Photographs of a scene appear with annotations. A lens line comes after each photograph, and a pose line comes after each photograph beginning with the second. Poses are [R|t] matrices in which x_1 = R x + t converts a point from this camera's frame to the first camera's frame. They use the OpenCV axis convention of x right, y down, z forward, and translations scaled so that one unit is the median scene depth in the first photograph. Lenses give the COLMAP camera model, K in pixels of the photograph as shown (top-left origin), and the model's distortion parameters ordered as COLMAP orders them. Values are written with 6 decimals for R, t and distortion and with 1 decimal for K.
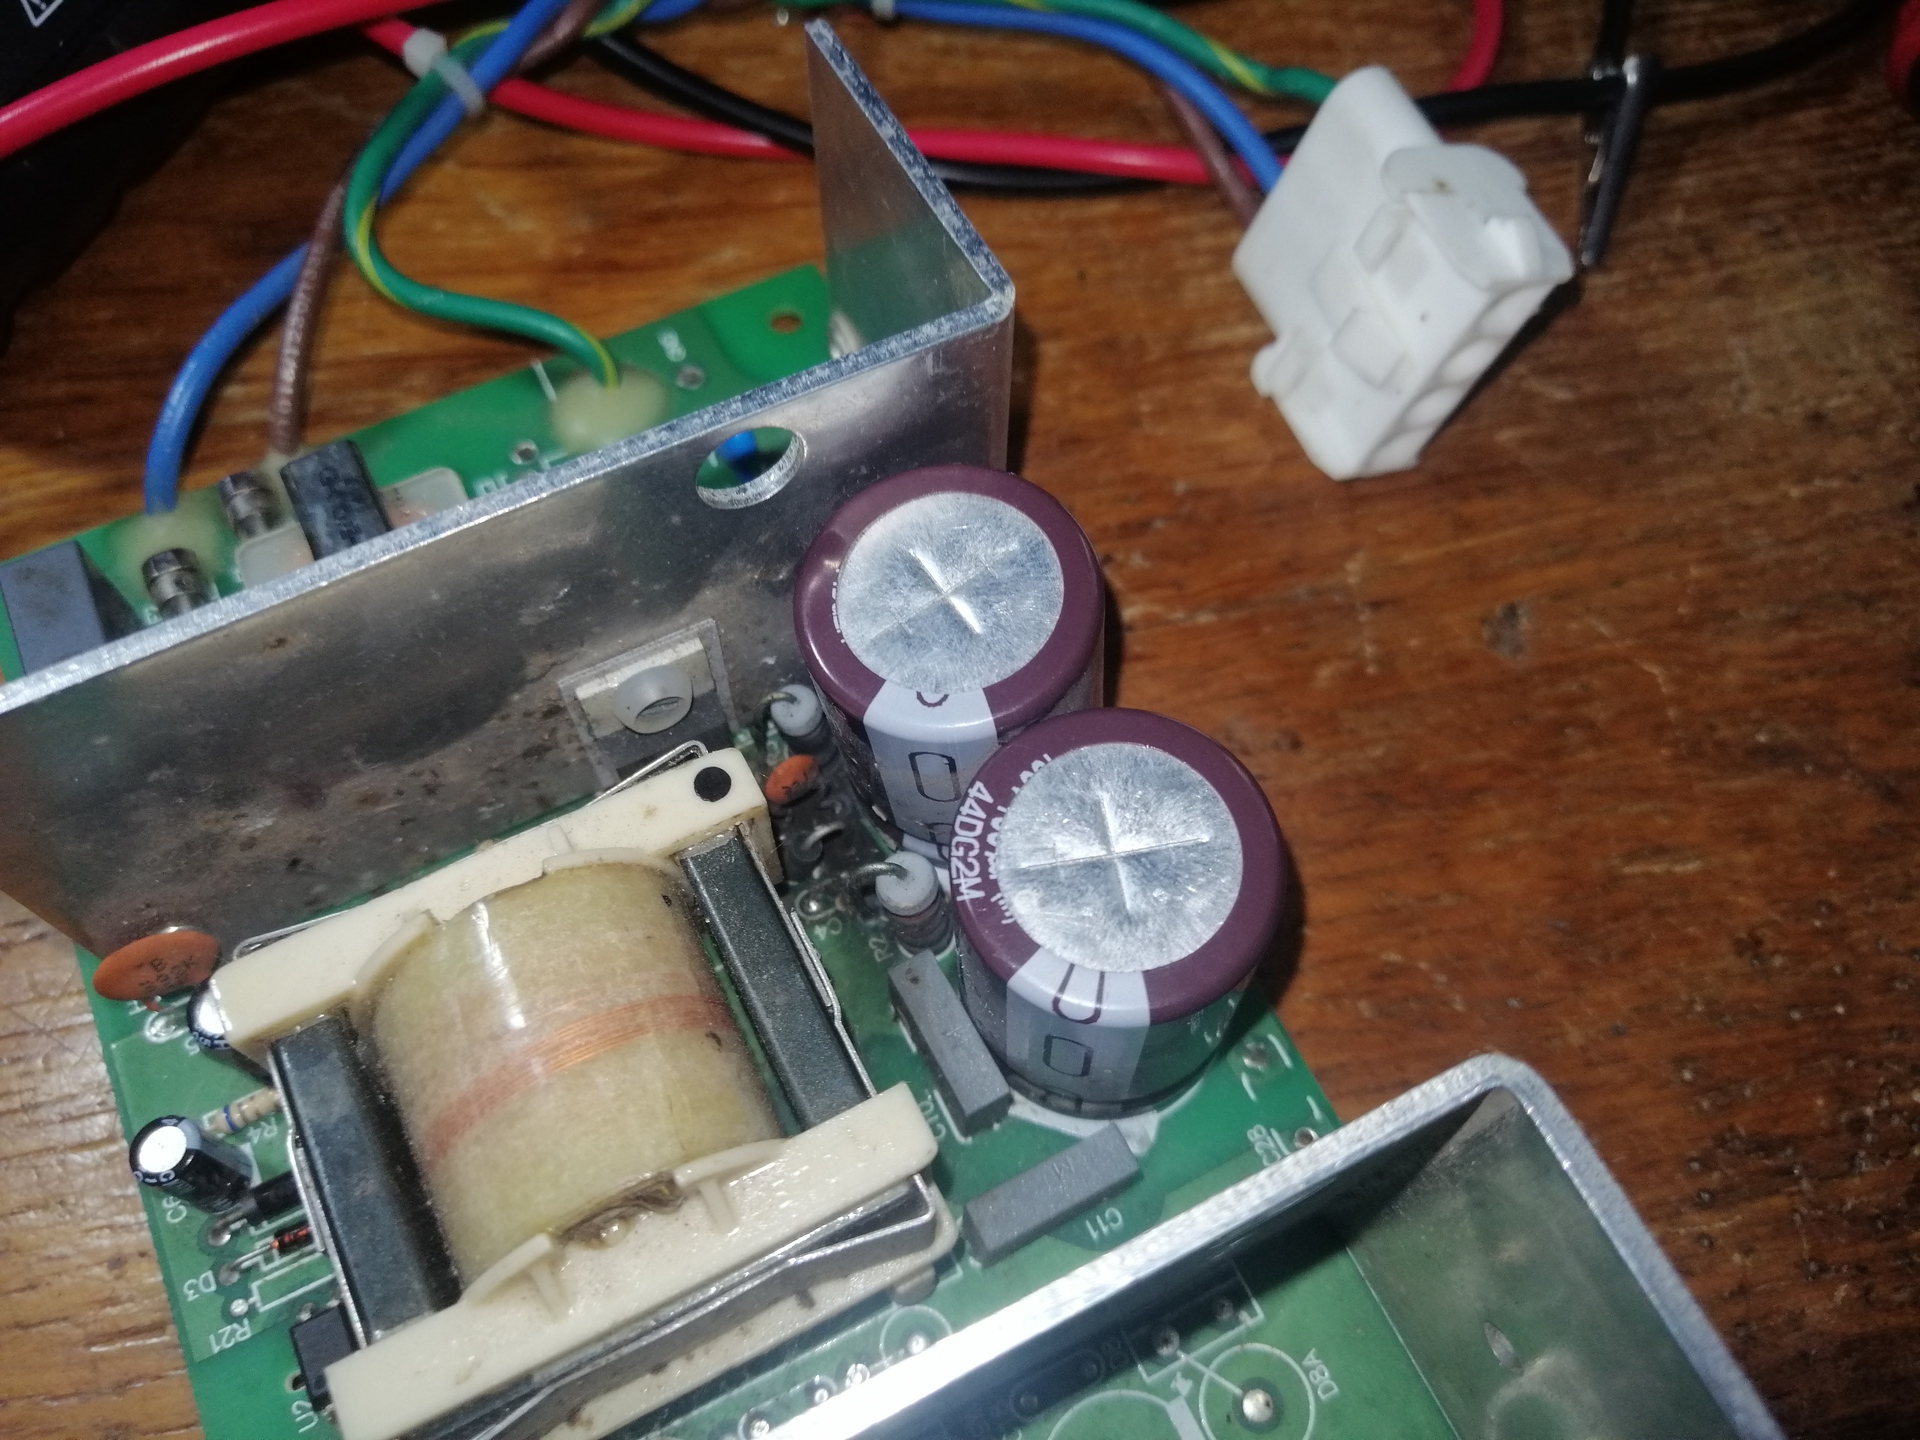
lens RADIAL K [[1611.8, 0, 960.4], [0, 1611.8, 723.5], [0, 0, 1]] dist [0.008272, -0.030426]
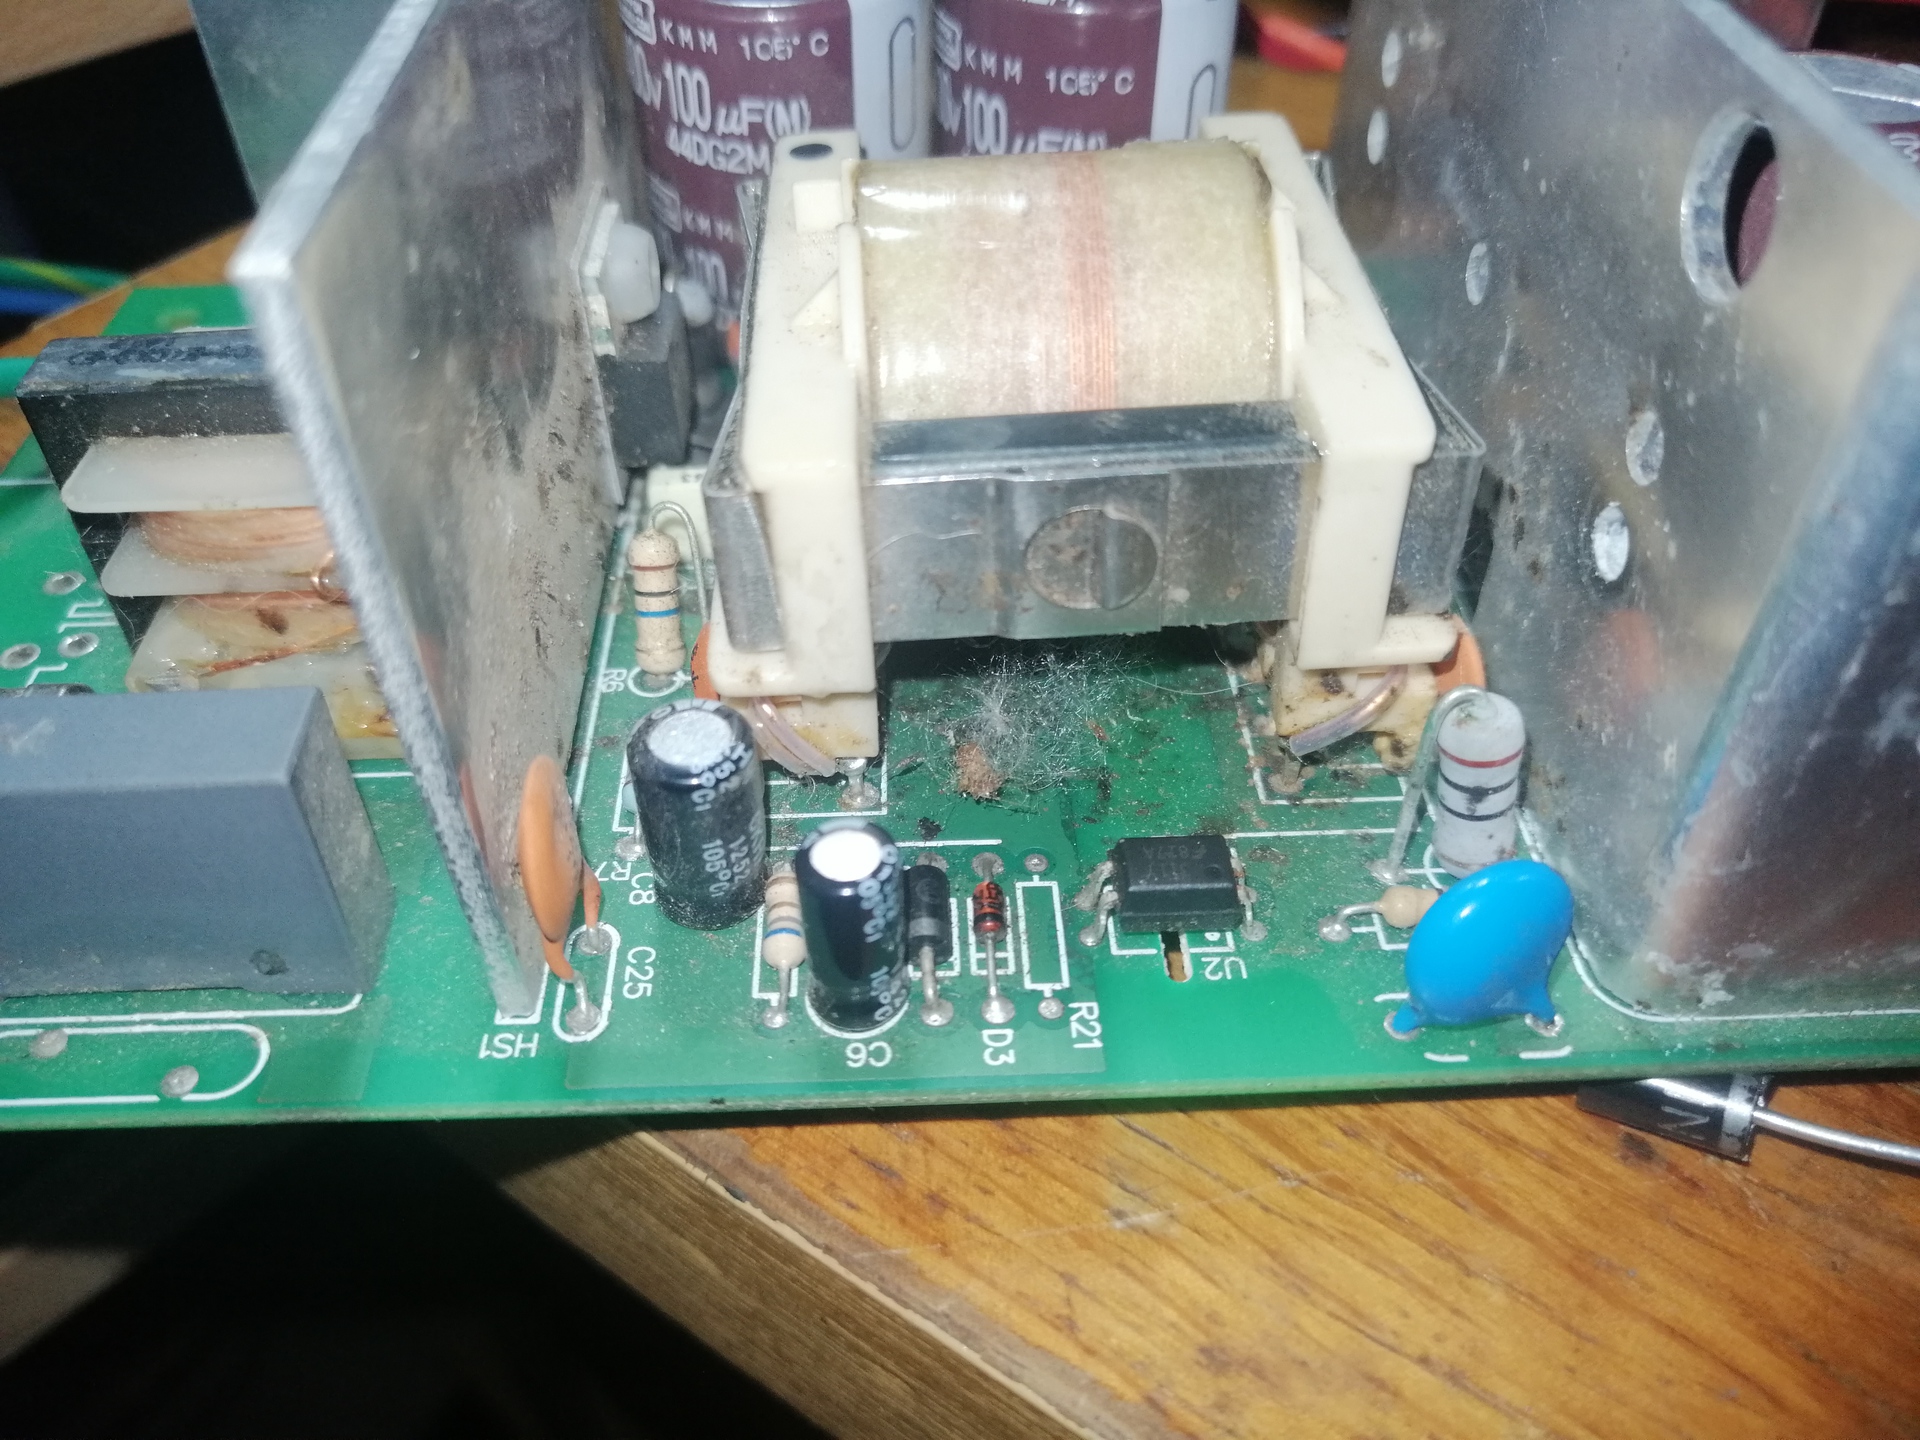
lens RADIAL K [[1611.8, 0, 955.6], [0, 1611.8, 717.4], [0, 0, 1]] dist [0.008272, -0.030426]
pose [[0.406209, -0.608303, 0.681881, -0.855821], [0.822374, 0.568681, 0.017414, 0.247394], [-0.398365, 0.553687, 0.731256, 0.448185]]
